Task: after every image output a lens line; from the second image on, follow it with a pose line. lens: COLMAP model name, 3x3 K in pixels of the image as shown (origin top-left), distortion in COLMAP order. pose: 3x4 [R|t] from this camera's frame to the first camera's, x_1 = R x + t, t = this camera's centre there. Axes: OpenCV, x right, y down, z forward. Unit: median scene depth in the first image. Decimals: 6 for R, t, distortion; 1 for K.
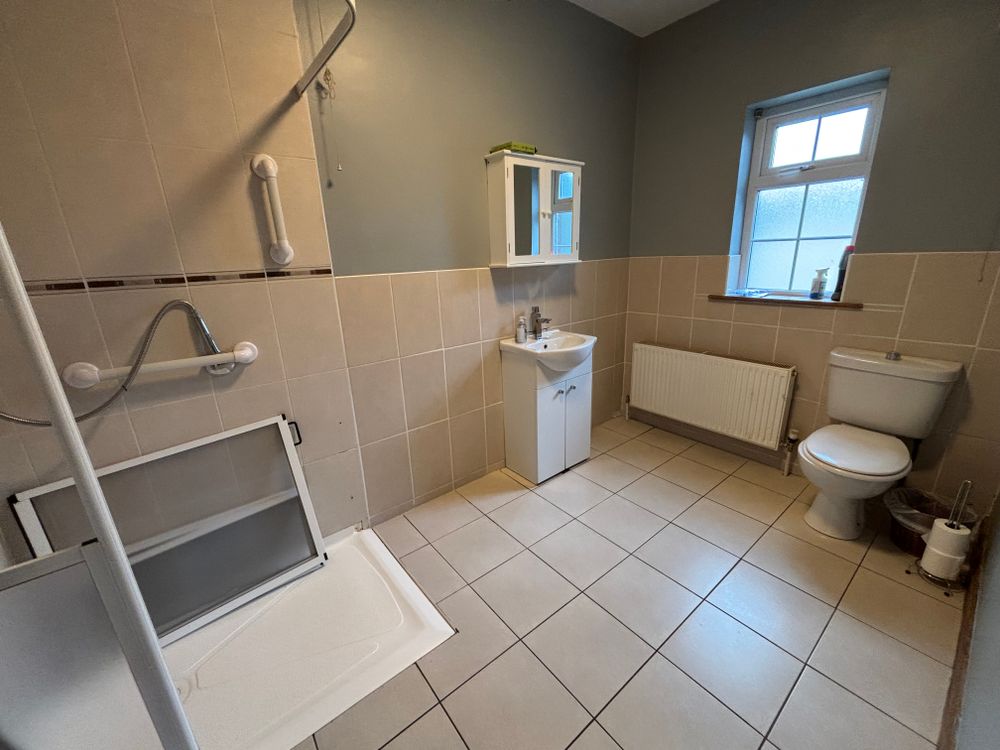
lens RADIAL K [[403.6, 0, 497.3], [0, 403.6, 371.1], [0, 0, 1]] dist [-0.000254, -0.000537]
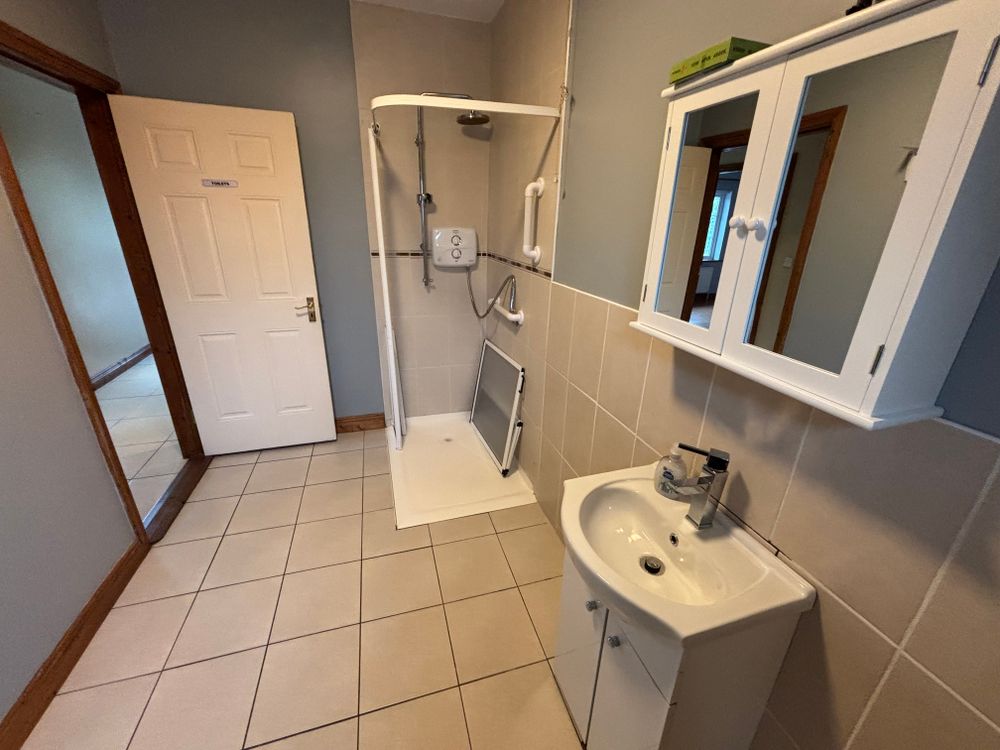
lens RADIAL K [[400.8, 0, 500.0], [0, 400.8, 375.0], [0, 0, 1]] dist [0.001315, -0.000025]
pose [[-0.361125, 0.356371, -0.861736, 0.575731], [-0.297665, 0.831700, 0.468691, -0.409093], [0.883733, 0.425765, -0.194268, 1.000472]]
